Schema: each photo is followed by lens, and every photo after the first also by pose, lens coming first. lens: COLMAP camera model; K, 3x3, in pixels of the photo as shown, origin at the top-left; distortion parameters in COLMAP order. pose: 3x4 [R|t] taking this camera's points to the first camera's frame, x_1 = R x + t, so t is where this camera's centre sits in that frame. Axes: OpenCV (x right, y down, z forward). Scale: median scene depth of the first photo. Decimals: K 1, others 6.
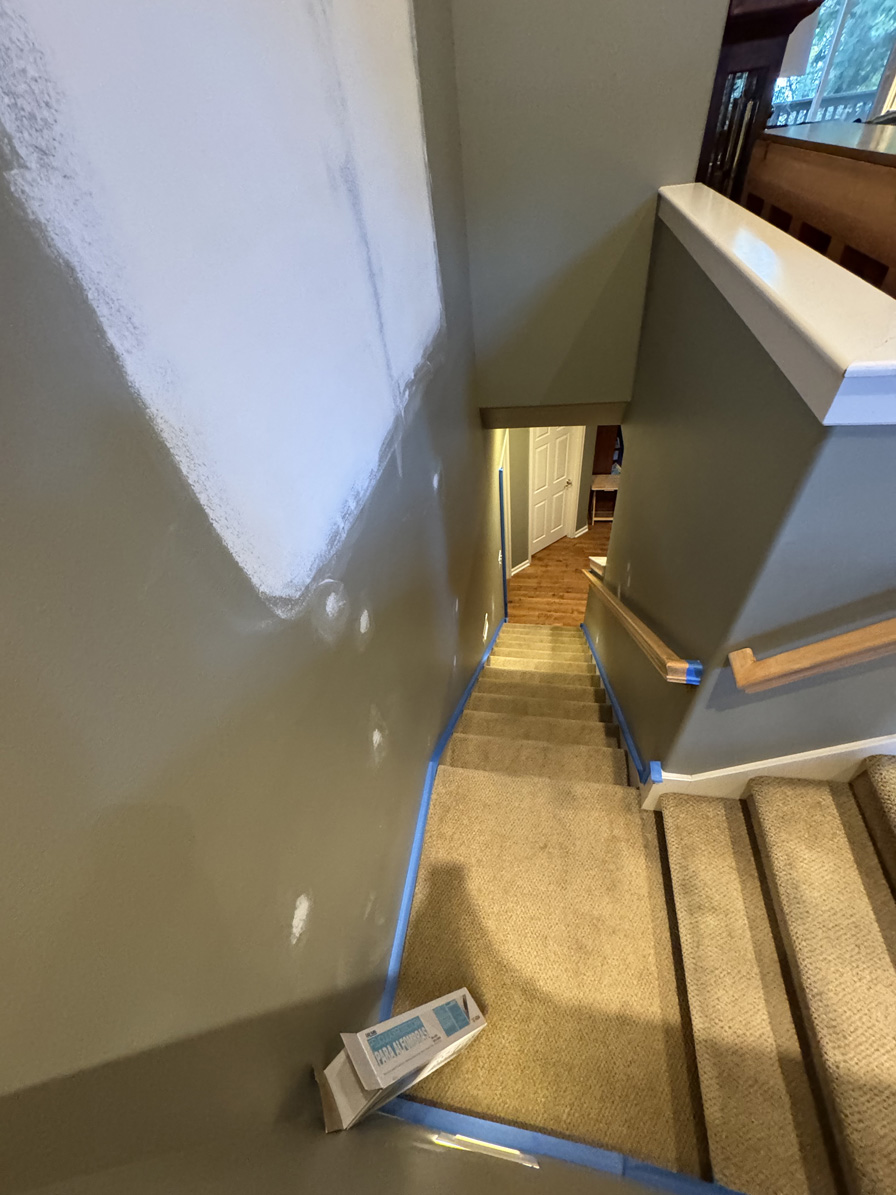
lens RADIAL K [[479.4, 0, 449.4], [0, 479.4, 599.2], [0, 0, 1]] dist [-0.004548, 0.001429]
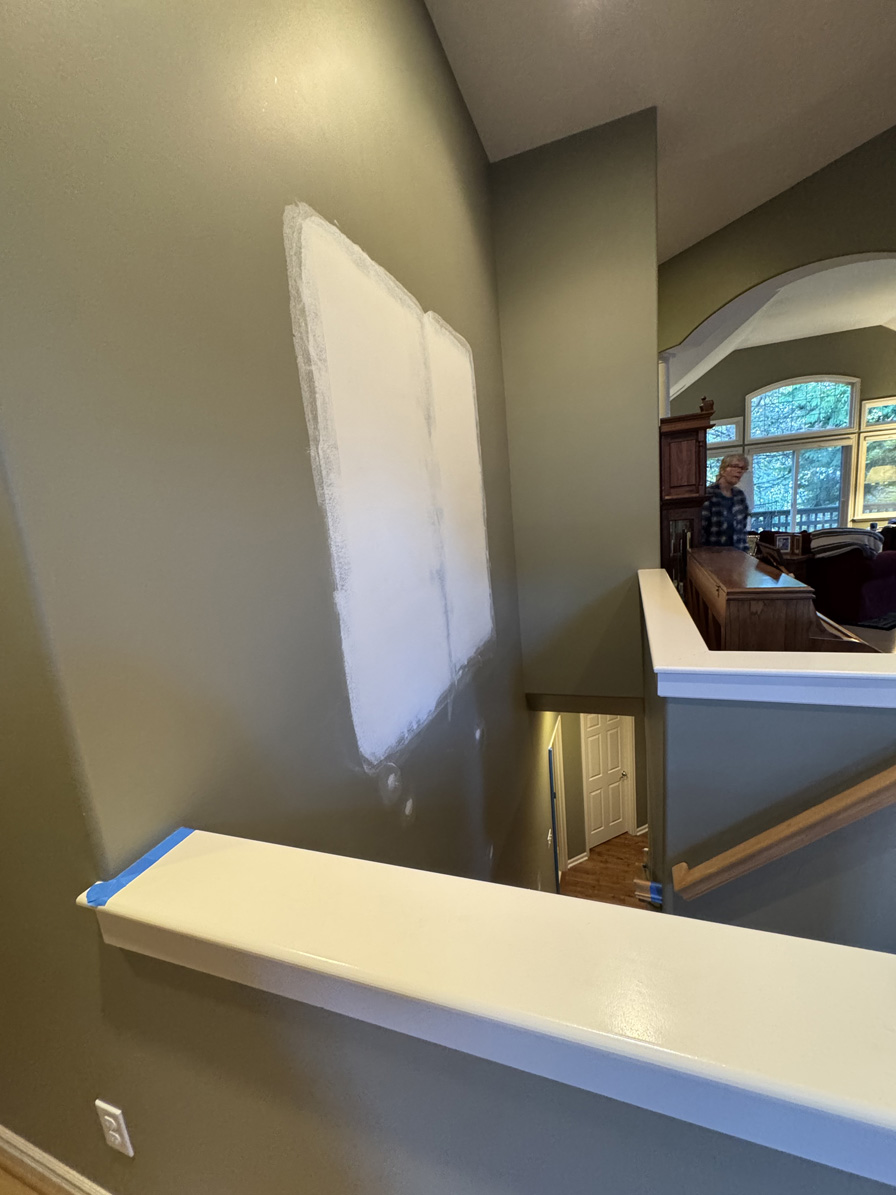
lens RADIAL K [[479.4, 0, 447.4], [0, 479.4, 599.7], [0, 0, 1]] dist [-0.004548, 0.001429]
pose [[0.983138, 0.053378, -0.174903, 0.126424], [-0.141371, 0.828539, -0.541790, 0.231753], [0.115994, 0.557381, 0.822114, -0.433330]]
